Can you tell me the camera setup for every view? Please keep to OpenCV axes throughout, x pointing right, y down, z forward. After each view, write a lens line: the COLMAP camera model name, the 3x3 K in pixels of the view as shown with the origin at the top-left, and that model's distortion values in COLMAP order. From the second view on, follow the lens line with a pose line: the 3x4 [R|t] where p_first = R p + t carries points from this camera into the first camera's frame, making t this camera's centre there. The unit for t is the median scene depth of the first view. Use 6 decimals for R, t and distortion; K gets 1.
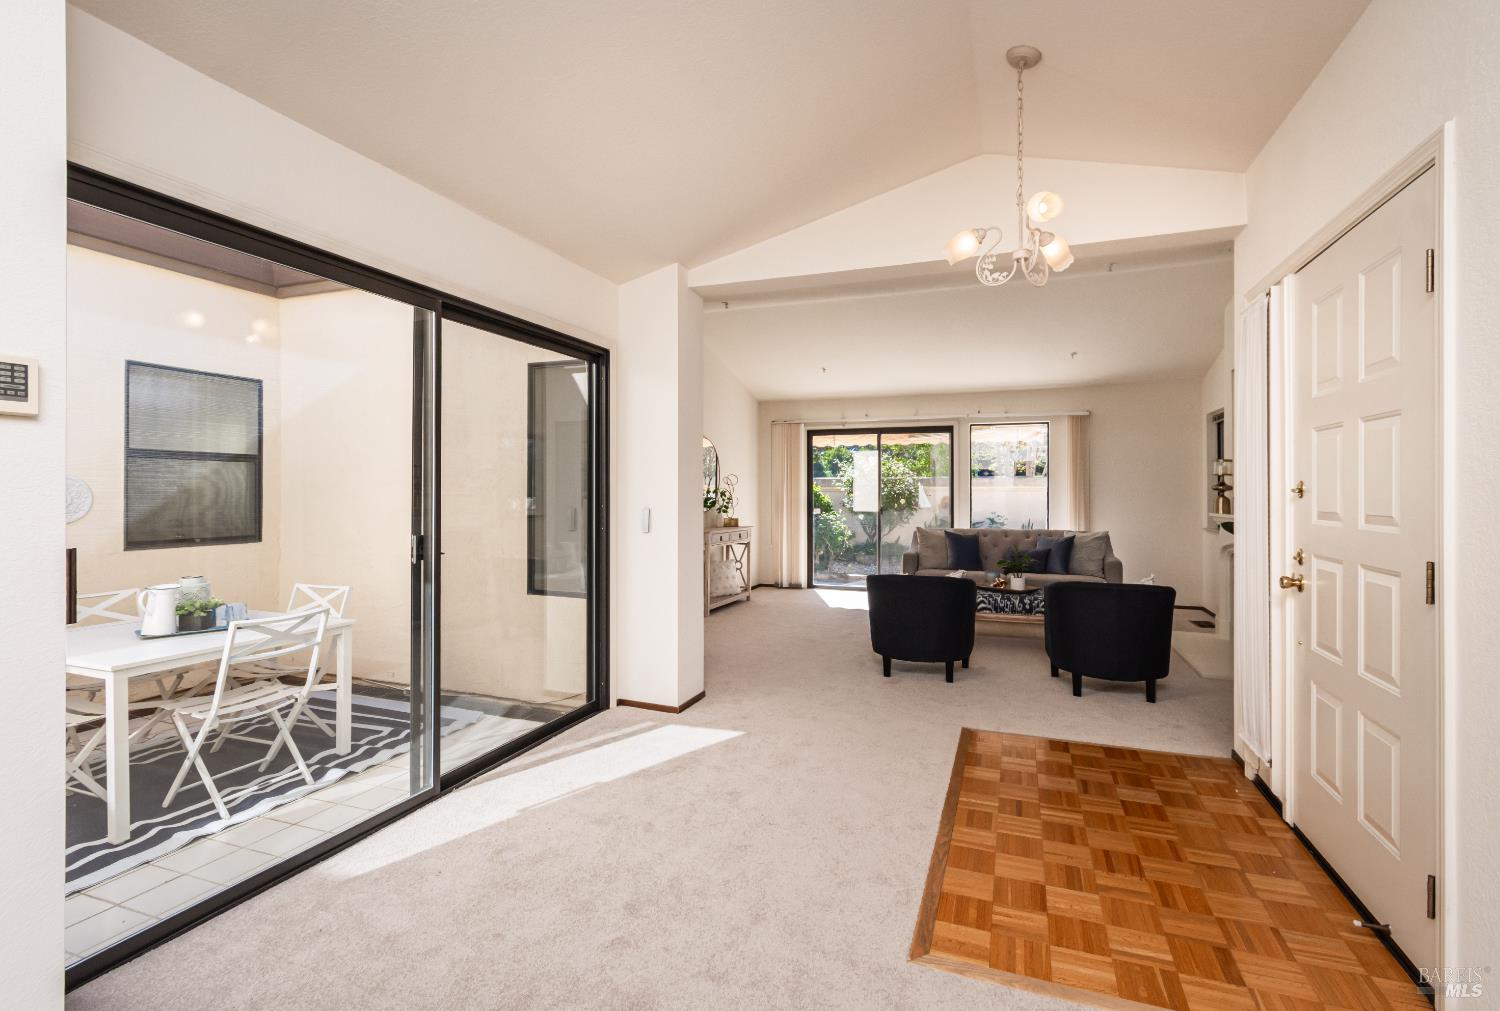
lens RADIAL K [[704.8, 0, 753.2], [0, 704.8, 490.5], [0, 0, 1]] dist [-0.000144, 0.000021]
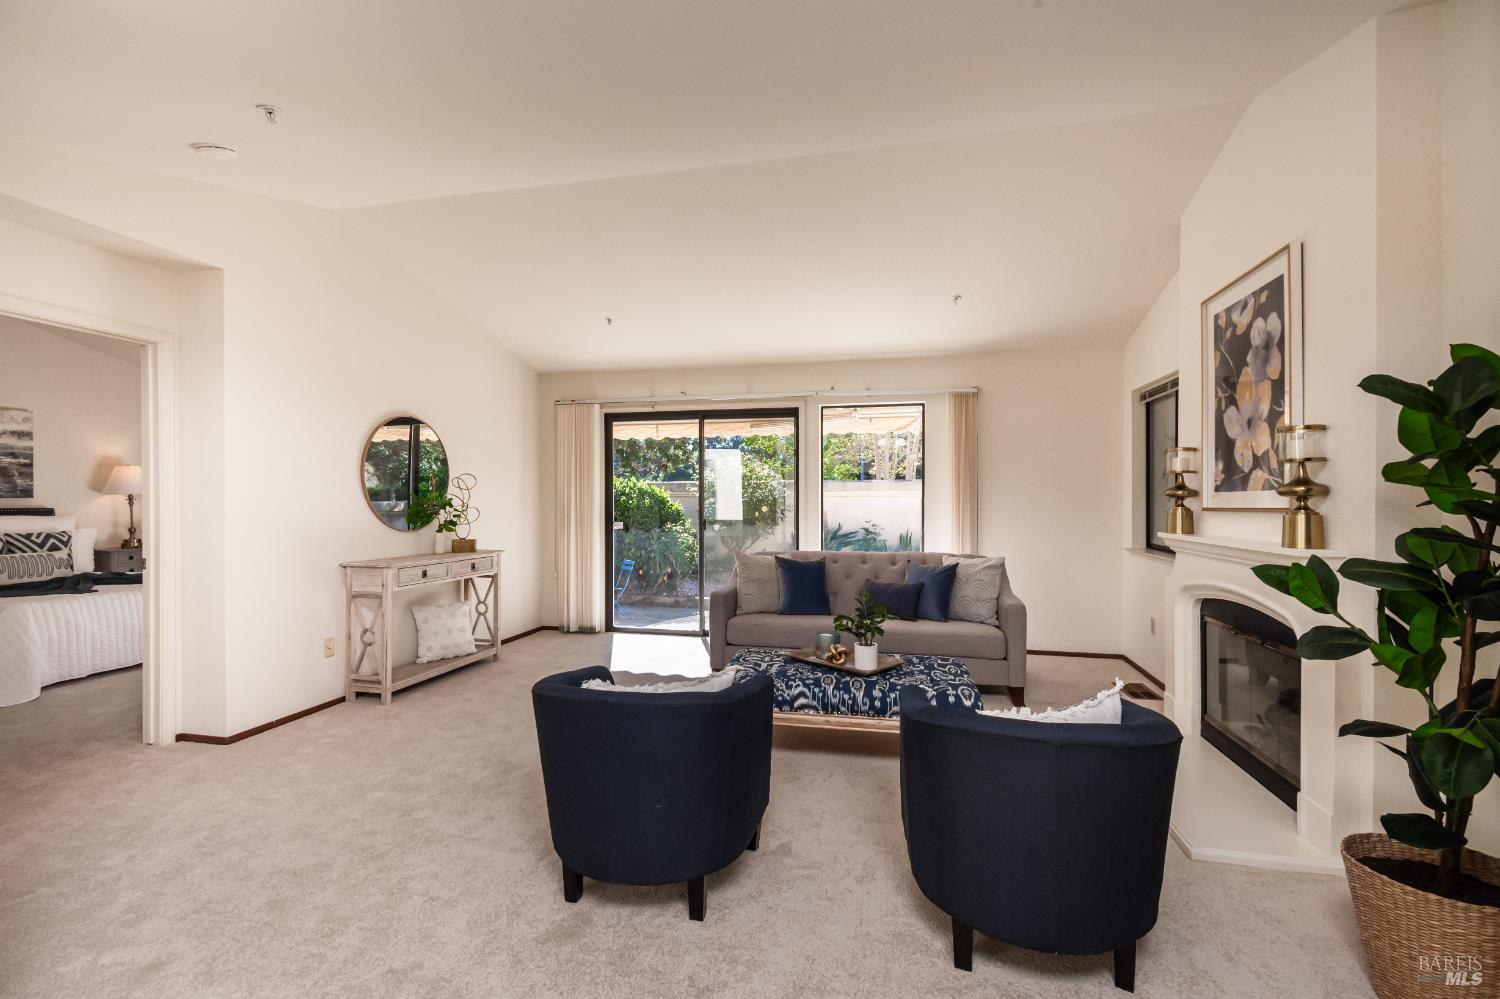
lens RADIAL K [[670.1, 0, 750.0], [0, 670.1, 499.5], [0, 0, 1]] dist [0.012467, 0.000095]
pose [[0.991773, -0.001796, 0.127995, 0.153689], [0.001078, 0.999983, 0.005682, -0.001247], [-0.128004, -0.005498, 0.991758, 0.337423]]
